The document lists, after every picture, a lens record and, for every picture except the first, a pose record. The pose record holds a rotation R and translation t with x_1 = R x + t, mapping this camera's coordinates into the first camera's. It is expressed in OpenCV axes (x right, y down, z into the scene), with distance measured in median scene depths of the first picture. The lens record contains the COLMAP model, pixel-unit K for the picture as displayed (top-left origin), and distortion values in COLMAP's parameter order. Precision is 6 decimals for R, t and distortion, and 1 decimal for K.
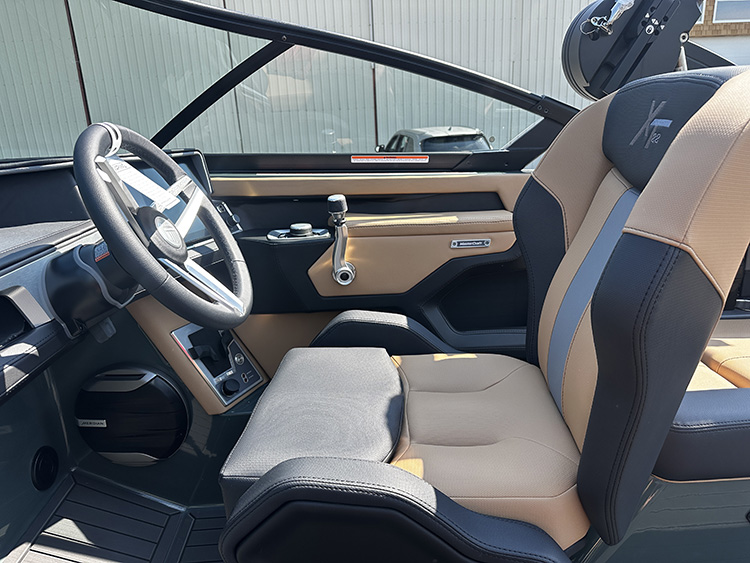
lens RADIAL K [[532.3, 0, 375.0], [0, 532.3, 281.5], [0, 0, 1]] dist [0.022399, -0.023028]
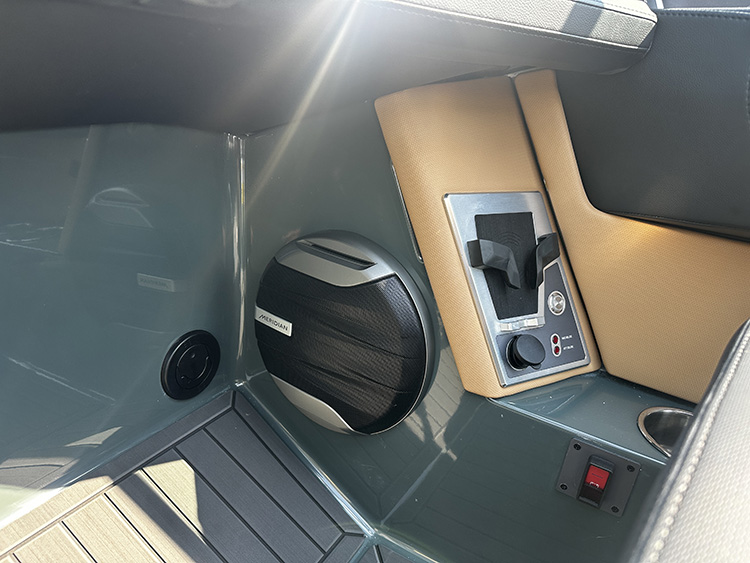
lens RADIAL K [[532.3, 0, 375.0], [0, 532.3, 281.5], [0, 0, 1]] dist [0.022399, -0.023028]
pose [[0.825739, 0.299882, -0.477730, -0.178883], [-0.278277, 0.953297, 0.117414, 0.124567], [0.490629, 0.035988, 0.870625, 0.543215]]
